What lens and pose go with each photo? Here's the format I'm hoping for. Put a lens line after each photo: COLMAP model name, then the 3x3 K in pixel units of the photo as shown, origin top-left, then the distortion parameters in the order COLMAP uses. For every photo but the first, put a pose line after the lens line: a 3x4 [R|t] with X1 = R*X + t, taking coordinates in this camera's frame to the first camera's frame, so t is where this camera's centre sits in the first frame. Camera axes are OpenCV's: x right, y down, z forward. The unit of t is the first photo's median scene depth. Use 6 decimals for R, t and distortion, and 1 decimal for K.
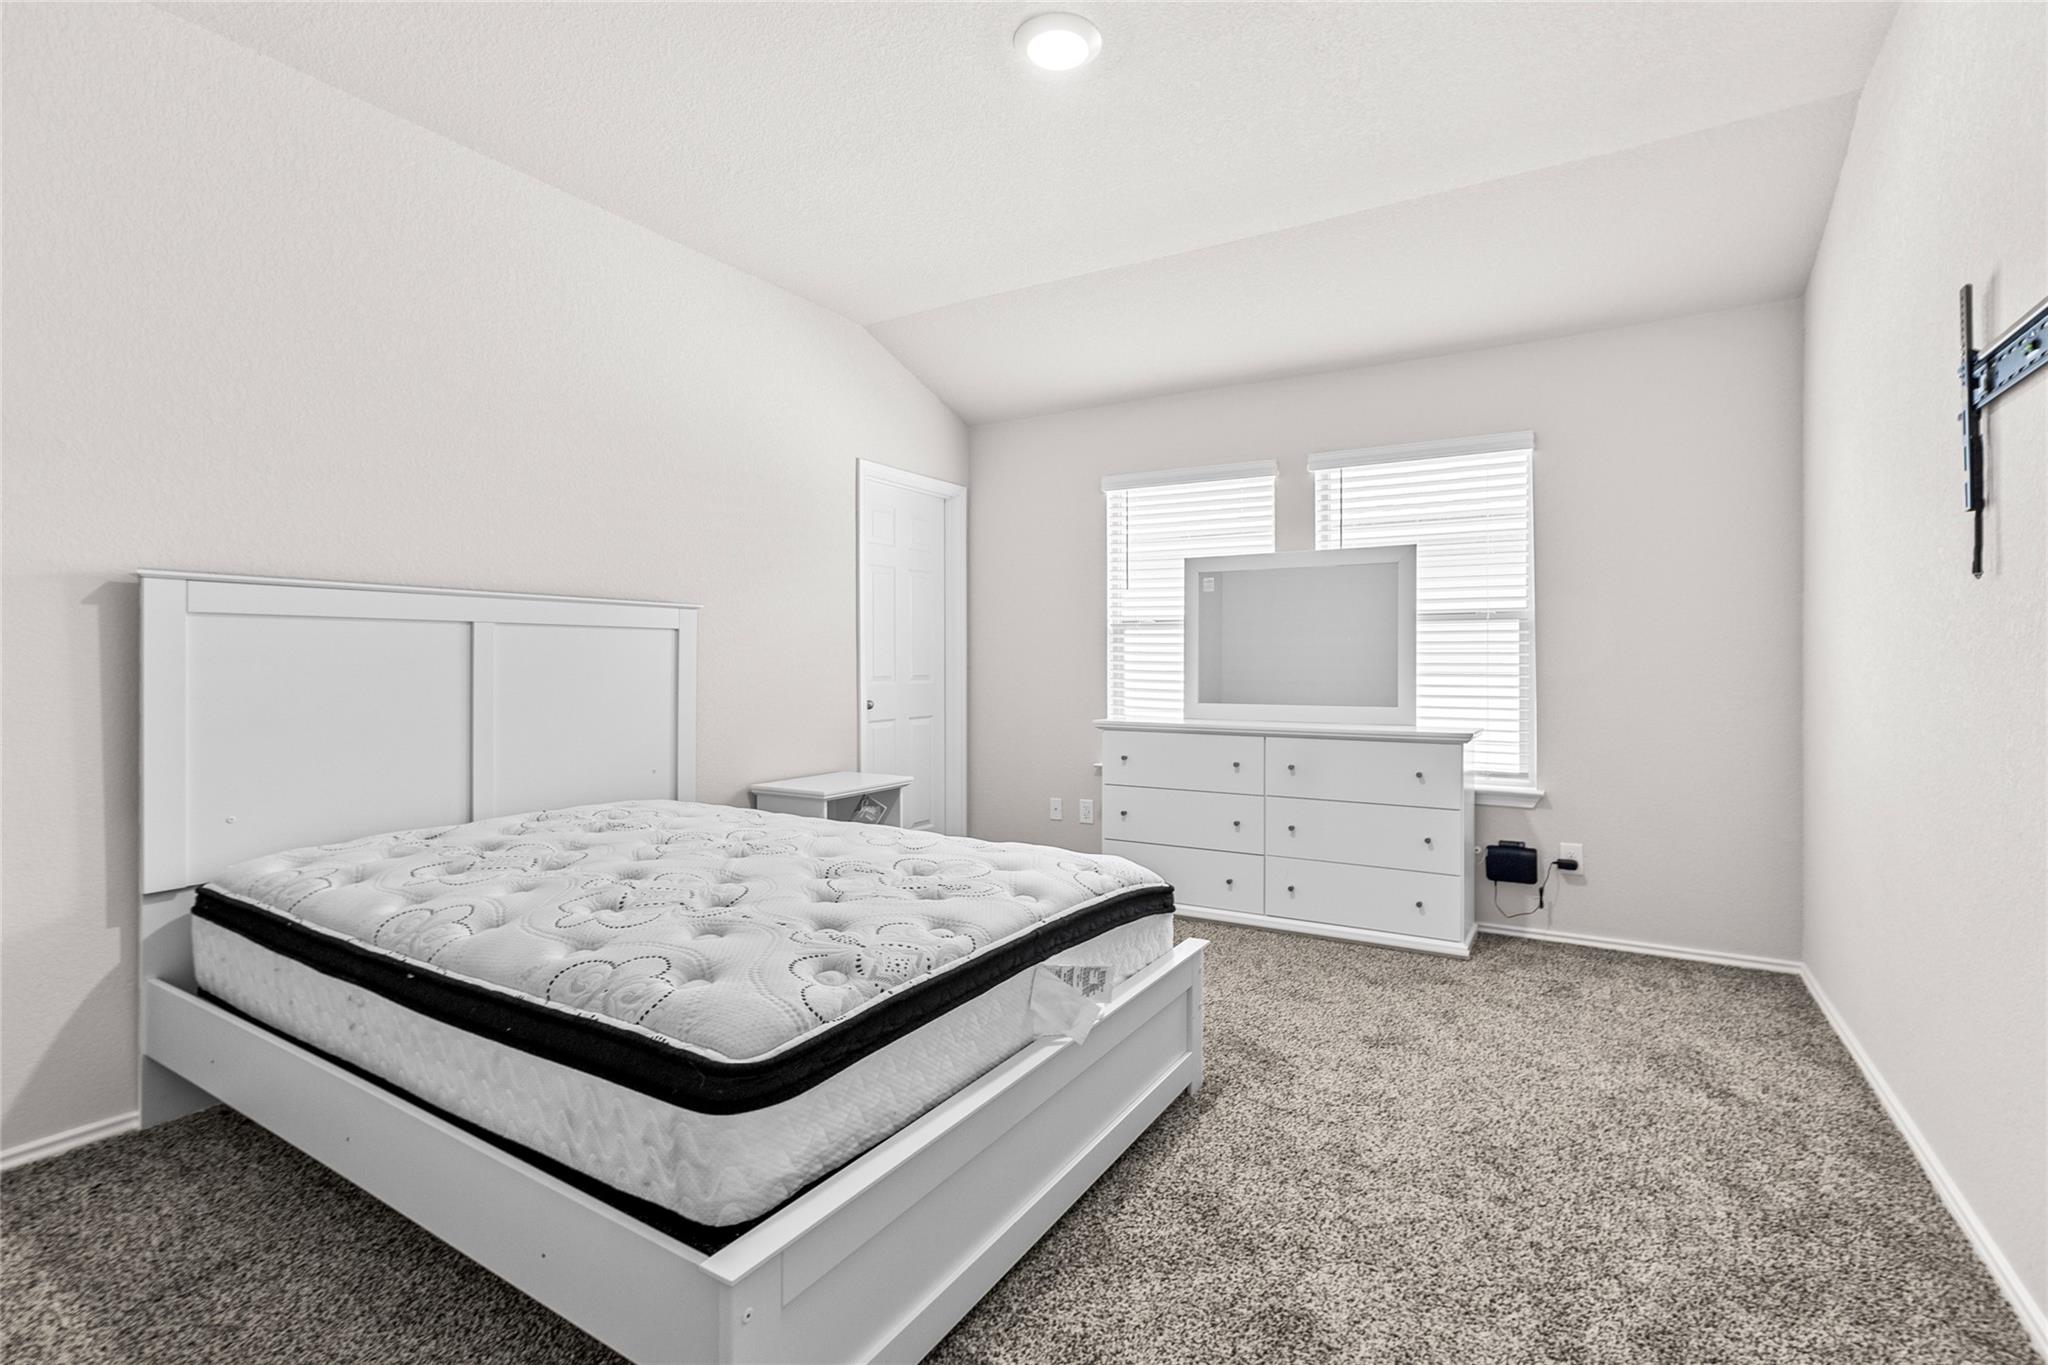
lens RADIAL K [[926.2, 0, 1031.4], [0, 926.2, 667.1], [0, 0, 1]] dist [0.004091, 0.000926]
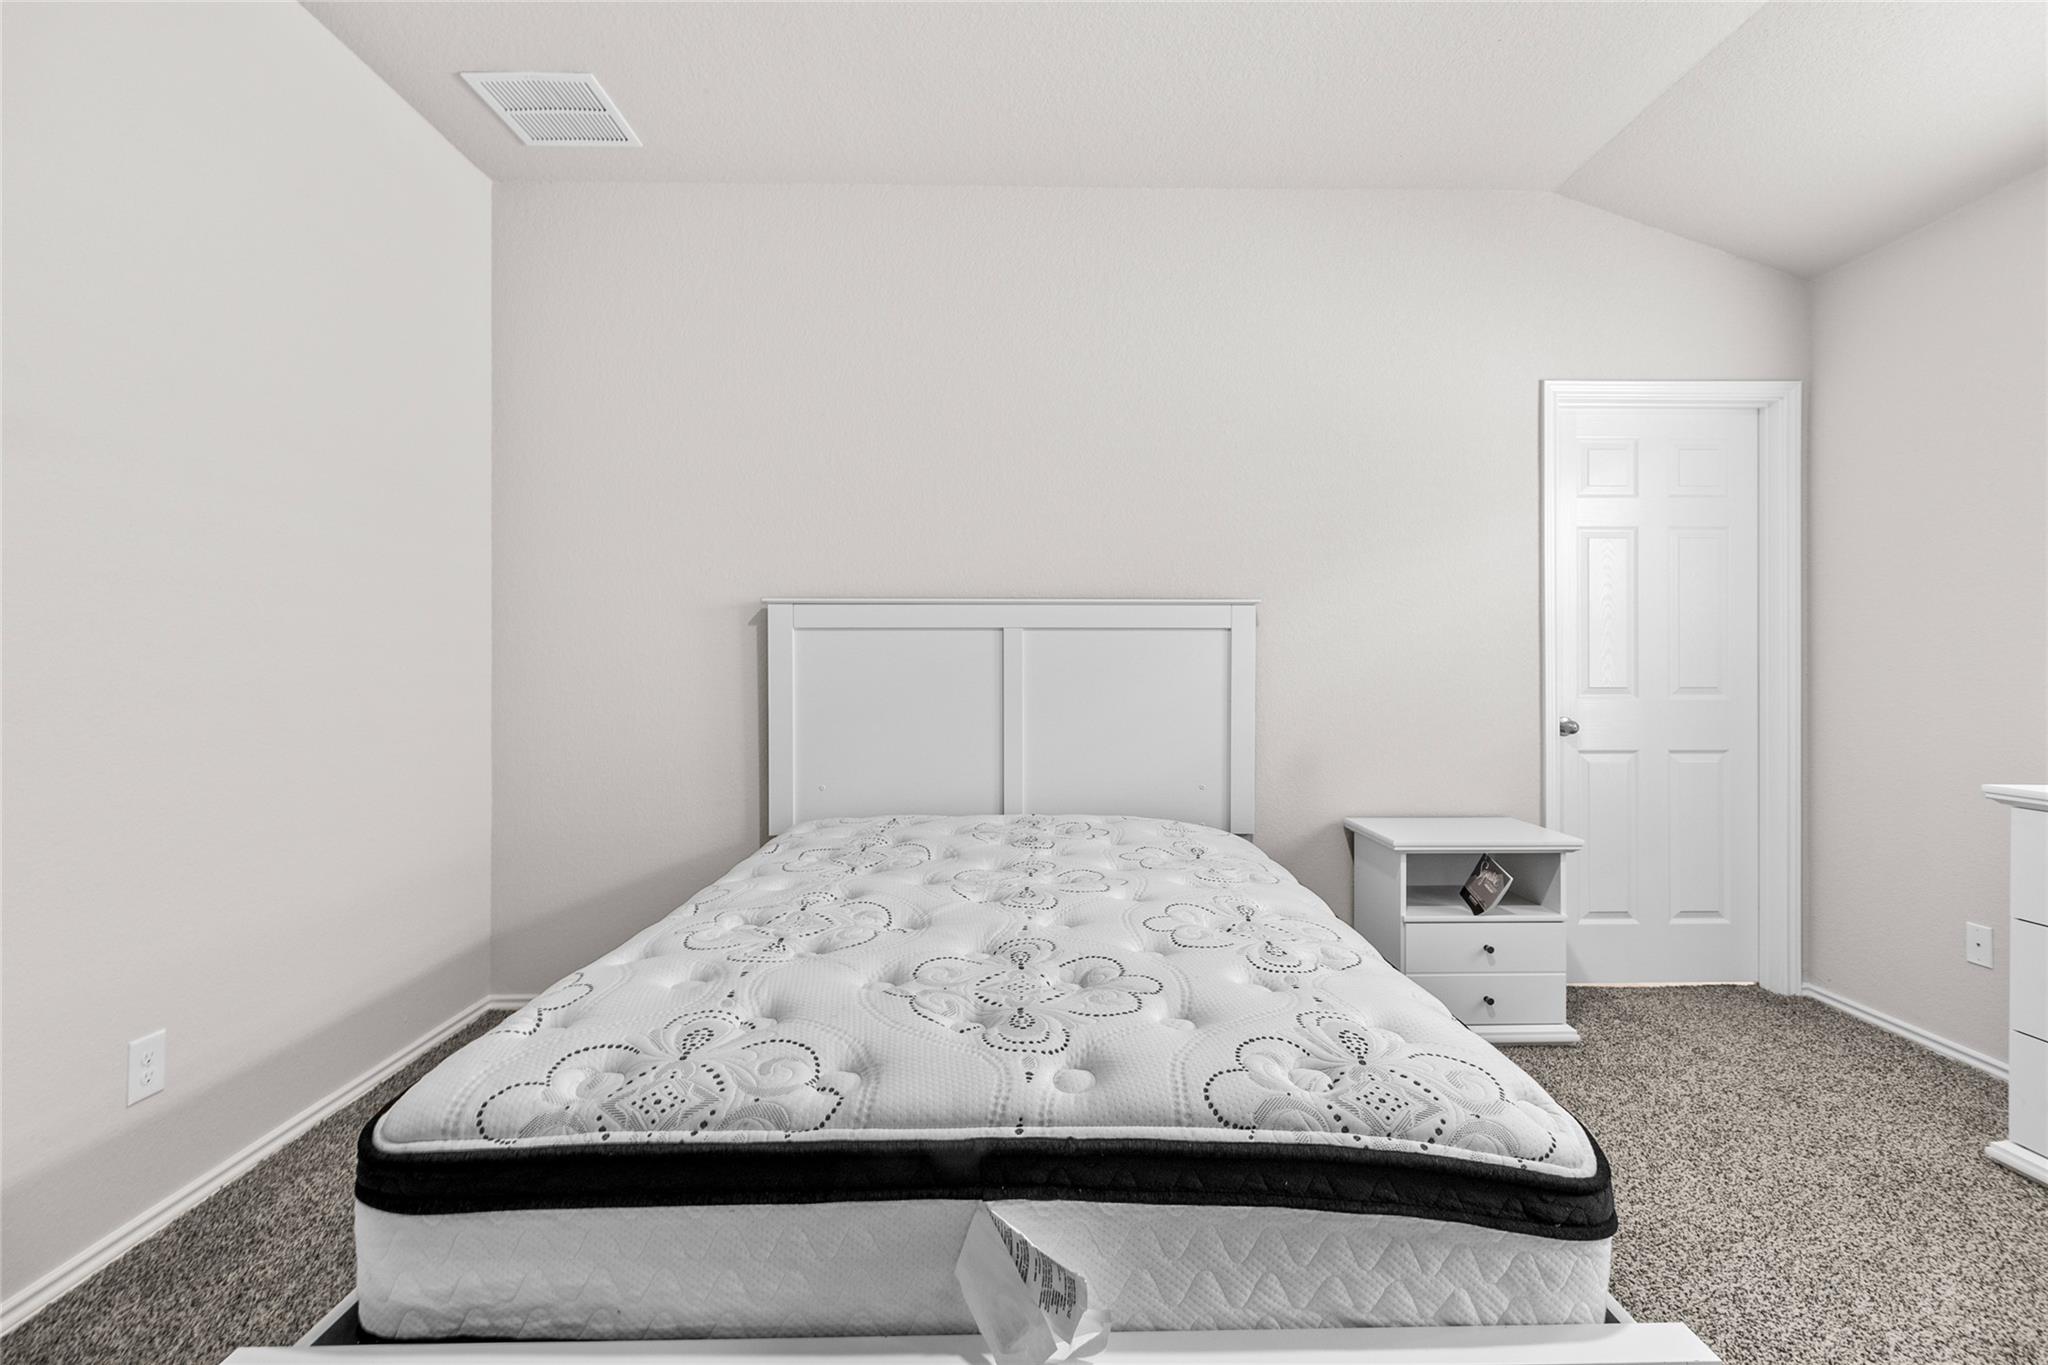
lens RADIAL K [[926.2, 0, 1029.9], [0, 926.2, 678.7], [0, 0, 1]] dist [0.004091, 0.000926]
pose [[0.549192, 0.011961, -0.835611, 0.393359], [-0.005832, 0.999928, 0.010481, -0.002971], [0.835676, -0.000882, 0.549222, 0.571894]]
